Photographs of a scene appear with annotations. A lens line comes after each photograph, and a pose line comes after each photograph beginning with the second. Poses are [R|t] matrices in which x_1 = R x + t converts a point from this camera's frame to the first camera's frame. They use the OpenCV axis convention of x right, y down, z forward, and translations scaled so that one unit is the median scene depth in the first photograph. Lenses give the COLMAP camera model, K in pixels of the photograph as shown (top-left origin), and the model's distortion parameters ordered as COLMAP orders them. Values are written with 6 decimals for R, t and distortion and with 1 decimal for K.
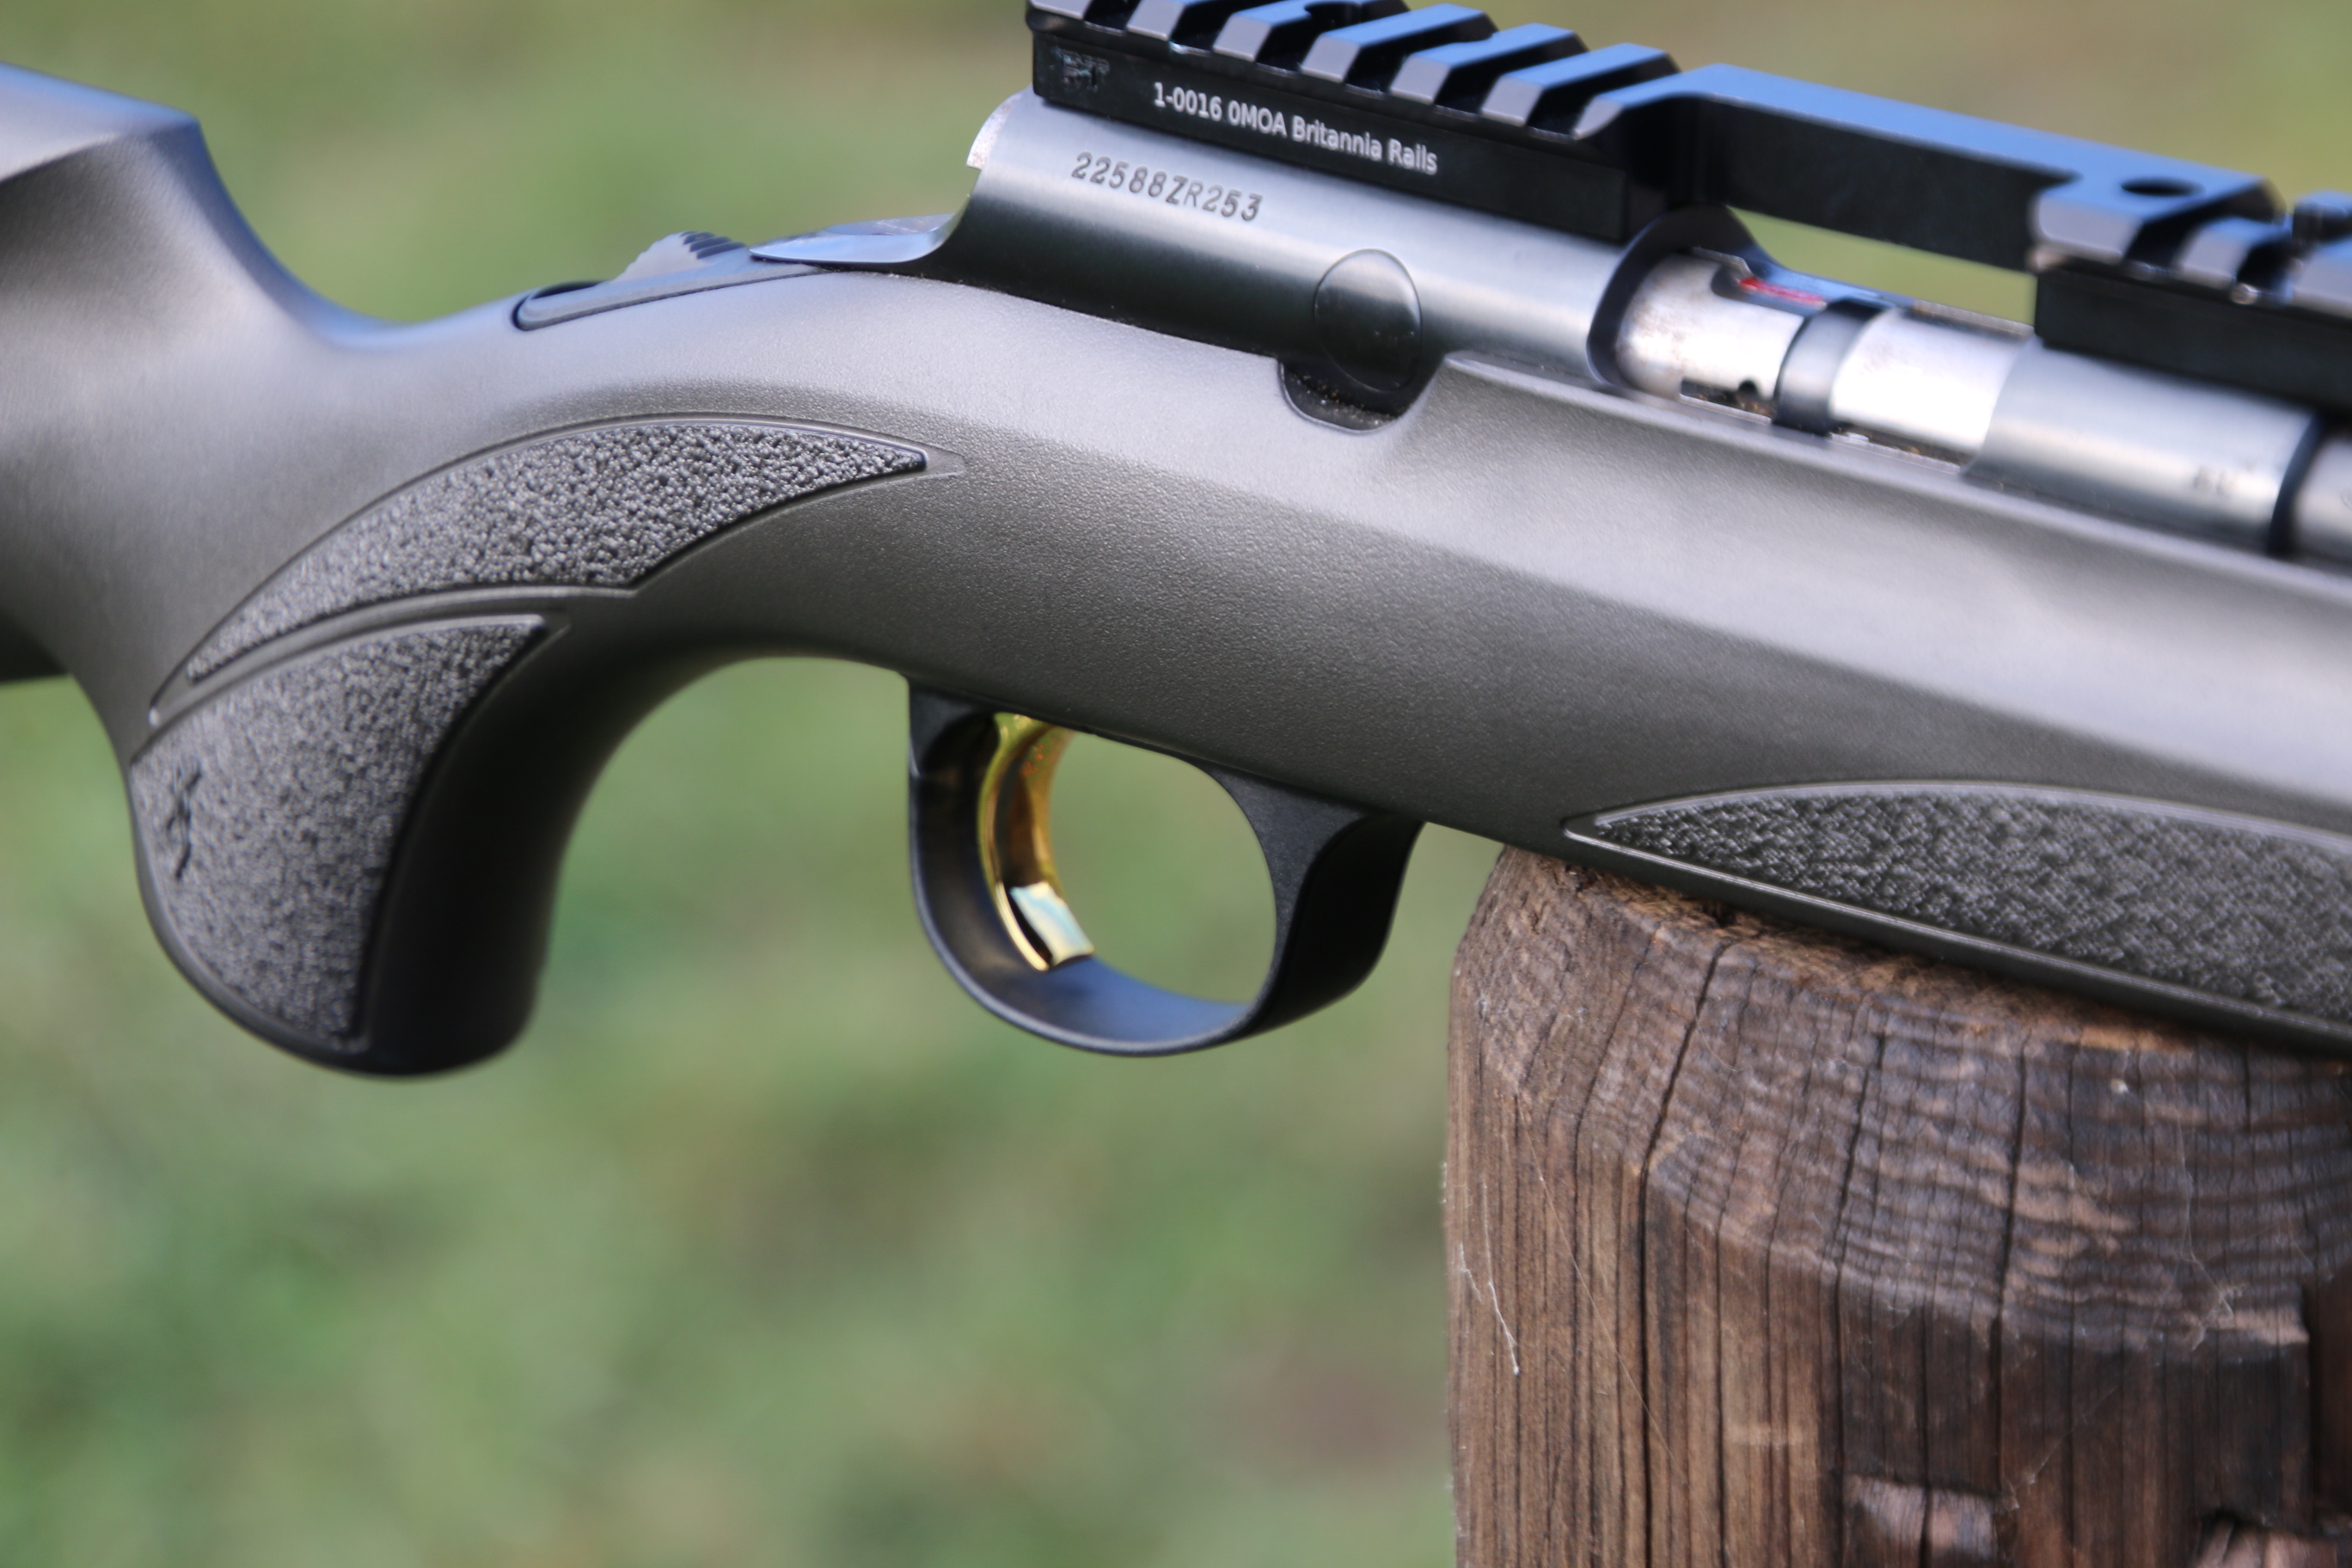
lens RADIAL K [[8368.4, 0, 1176.8], [0, 8368.4, 887.9], [0, 0, 1]] dist [0.920792, -1.293478]
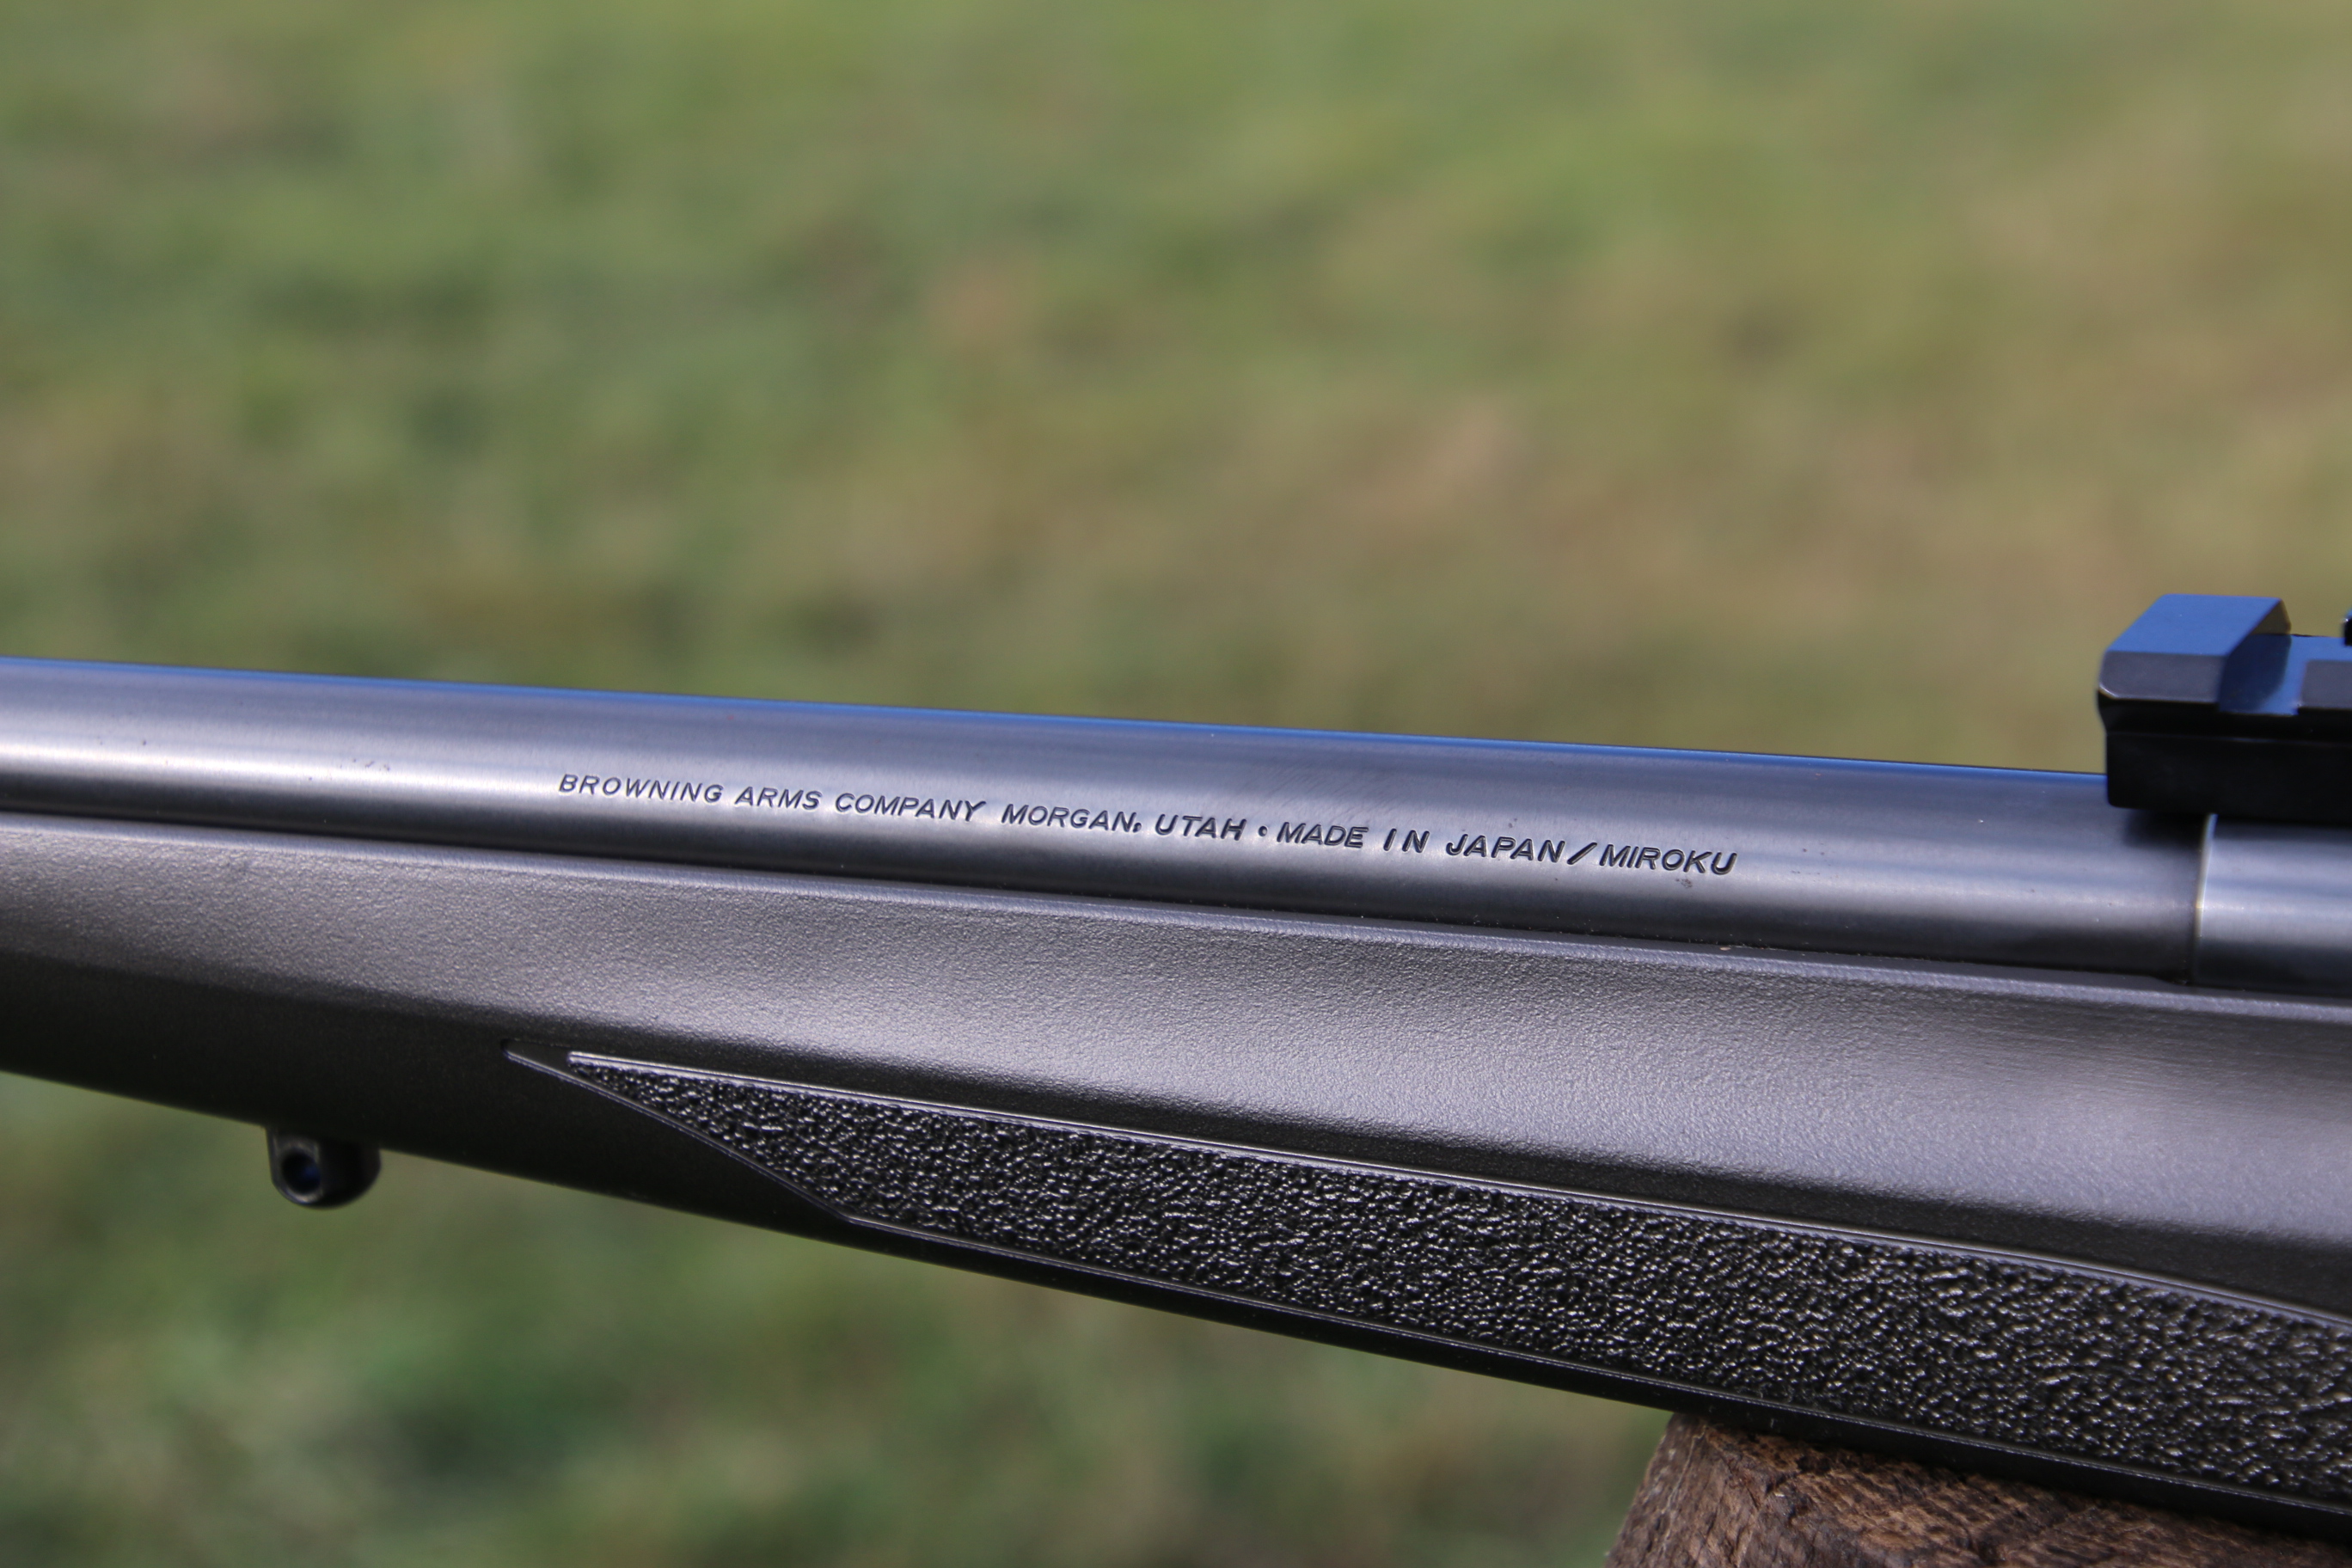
lens RADIAL K [[5302.3, 0, 1323.8], [0, 5302.3, 794.4], [0, 0, 1]] dist [0.446469, -0.120078]
pose [[0.996562, -0.012386, 0.081922, -0.041954], [0.020770, 0.994538, -0.102287, -0.017547], [-0.080208, 0.103637, 0.991376, 0.455713]]
